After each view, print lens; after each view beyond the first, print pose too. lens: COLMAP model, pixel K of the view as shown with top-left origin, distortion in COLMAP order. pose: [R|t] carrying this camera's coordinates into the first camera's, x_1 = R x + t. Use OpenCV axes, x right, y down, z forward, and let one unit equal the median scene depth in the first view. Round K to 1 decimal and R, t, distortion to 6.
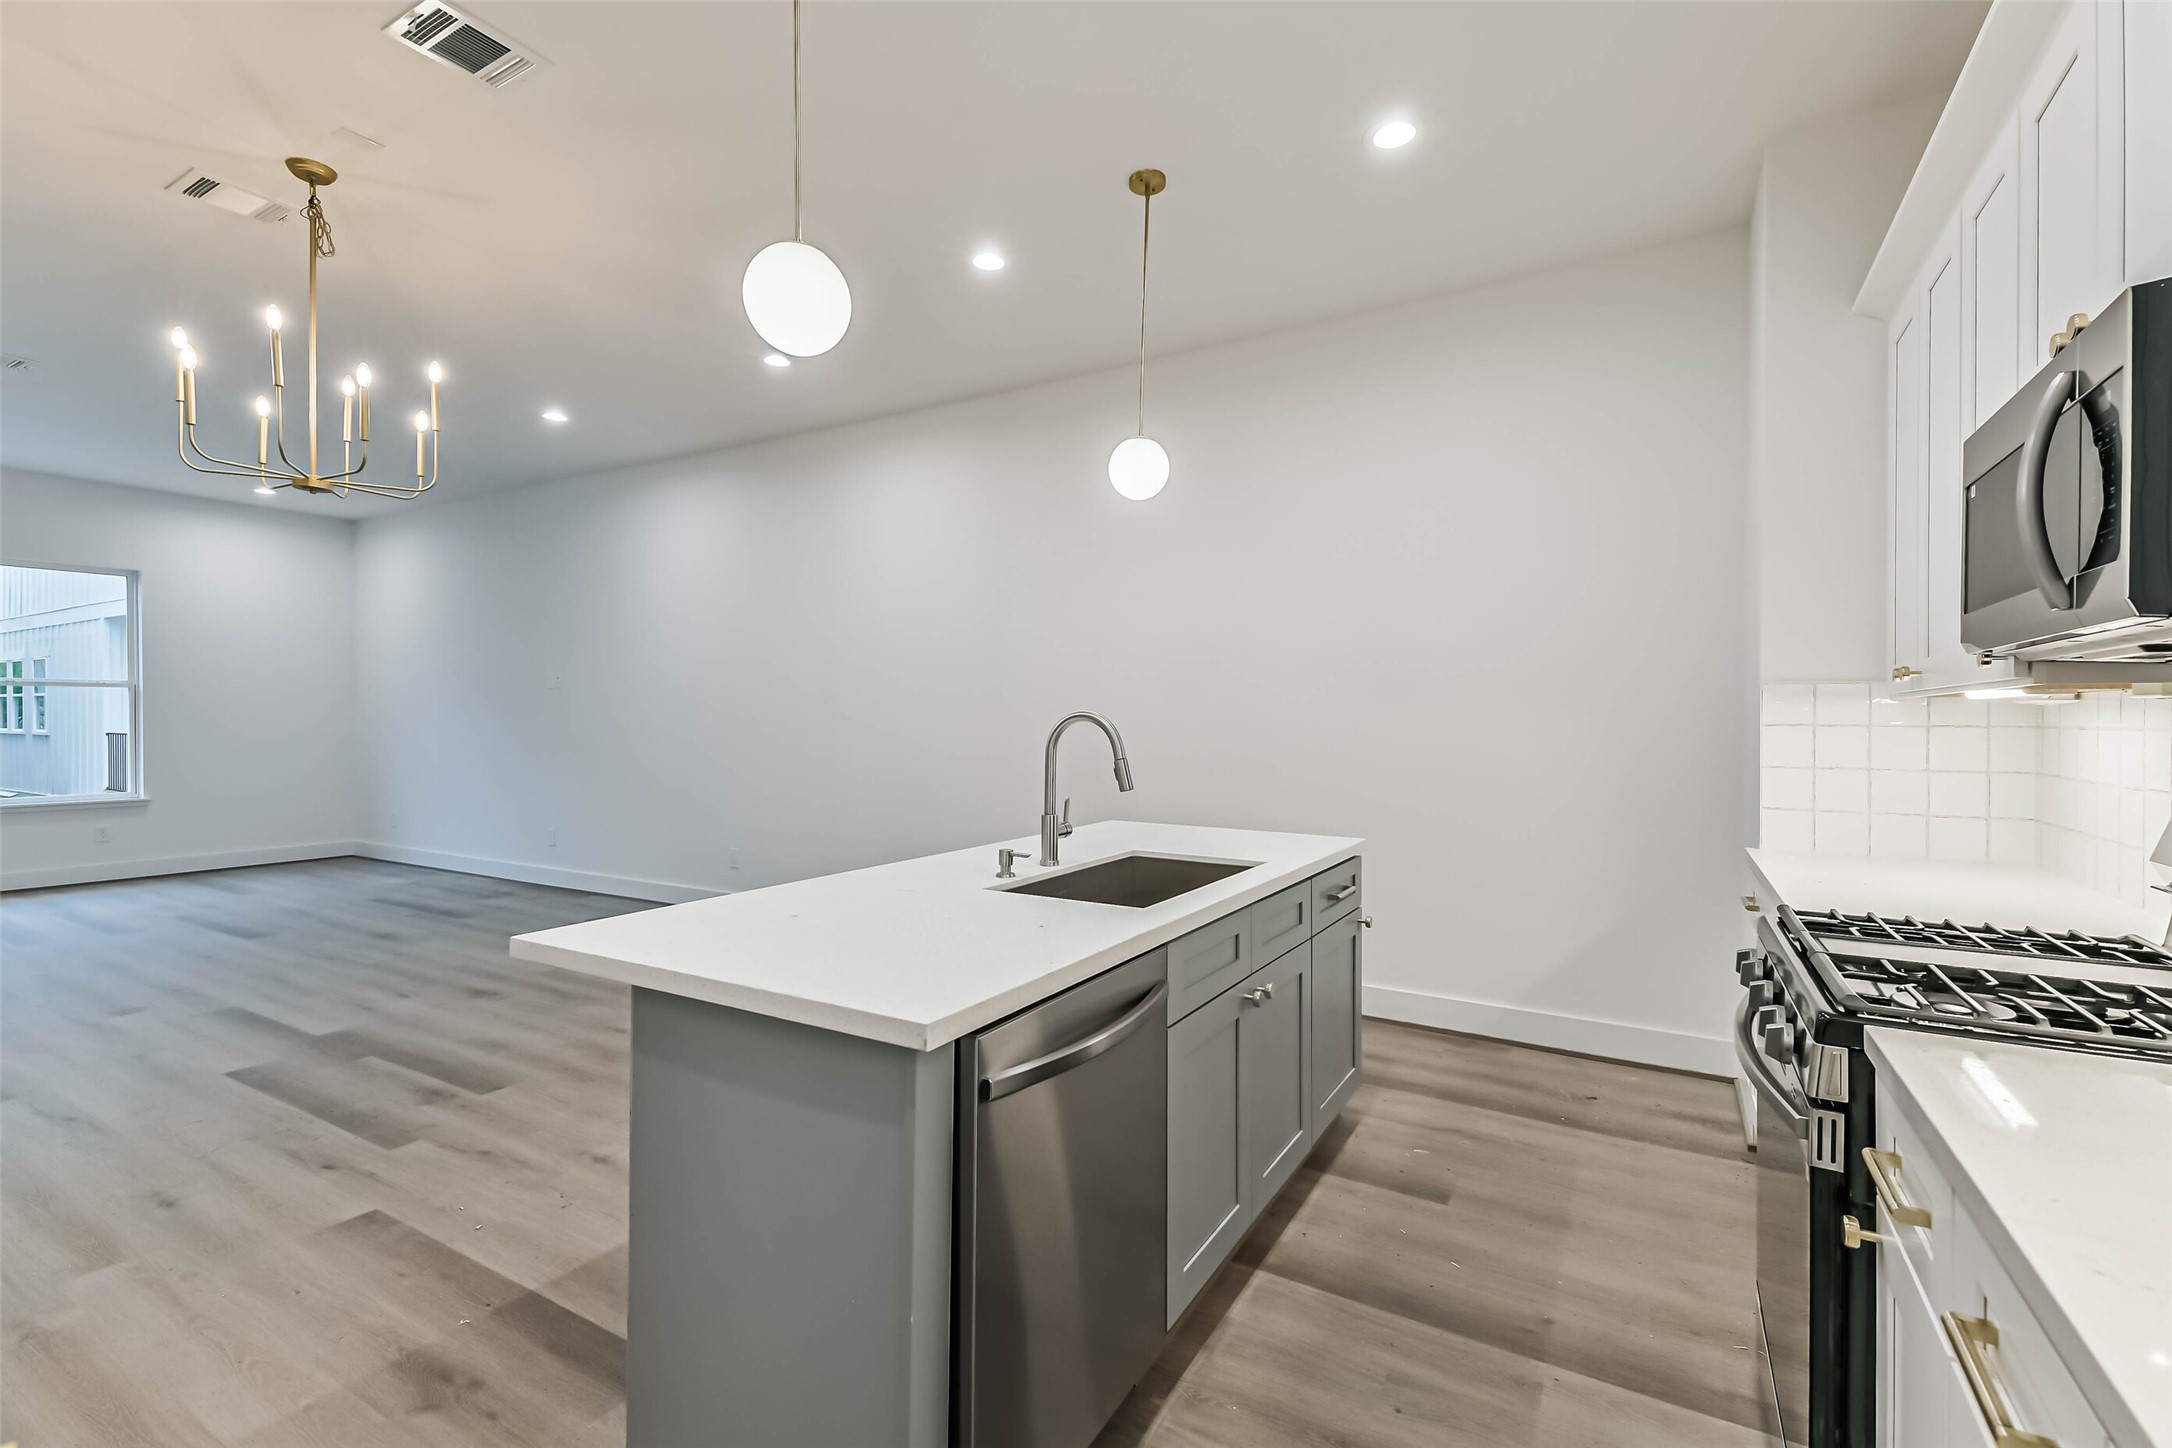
lens RADIAL K [[952.6, 0, 1093.1], [0, 952.6, 711.1], [0, 0, 1]] dist [0.025201, -0.004692]
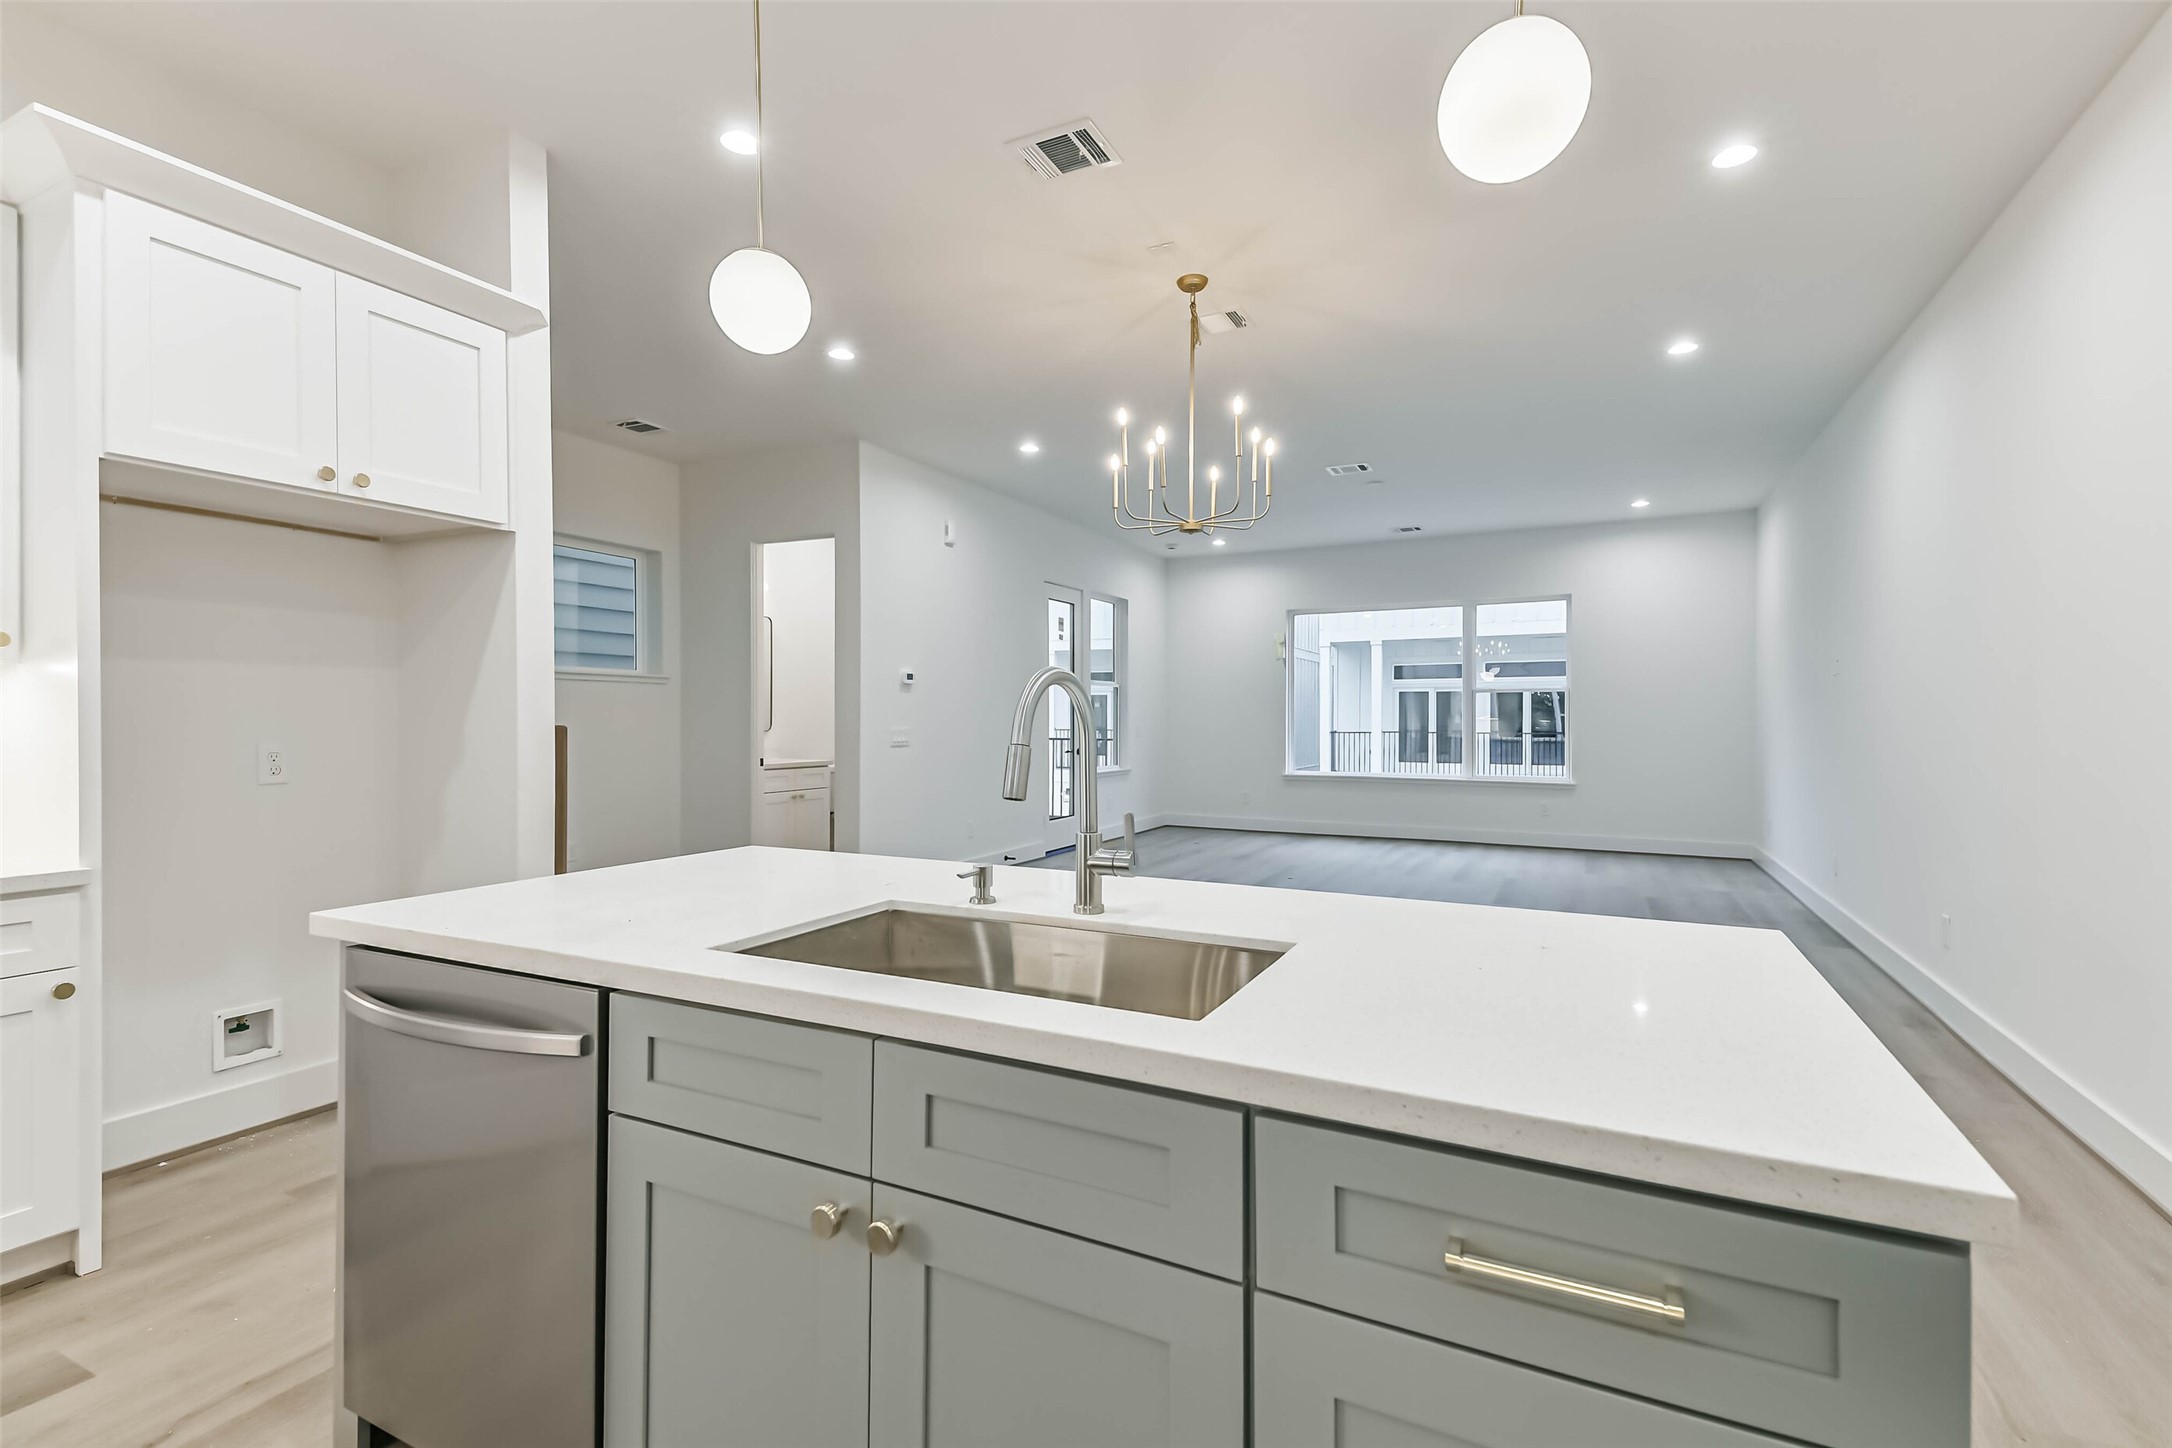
lens RADIAL K [[979.0, 0, 1081.0], [0, 979.0, 719.2], [0, 0, 1]] dist [0.029854, 0.000660]
pose [[0.070638, 0.000682, -0.997502, 0.477411], [0.000266, 1.000000, 0.000702, 0.022535], [0.997502, -0.000315, 0.070638, 0.741995]]
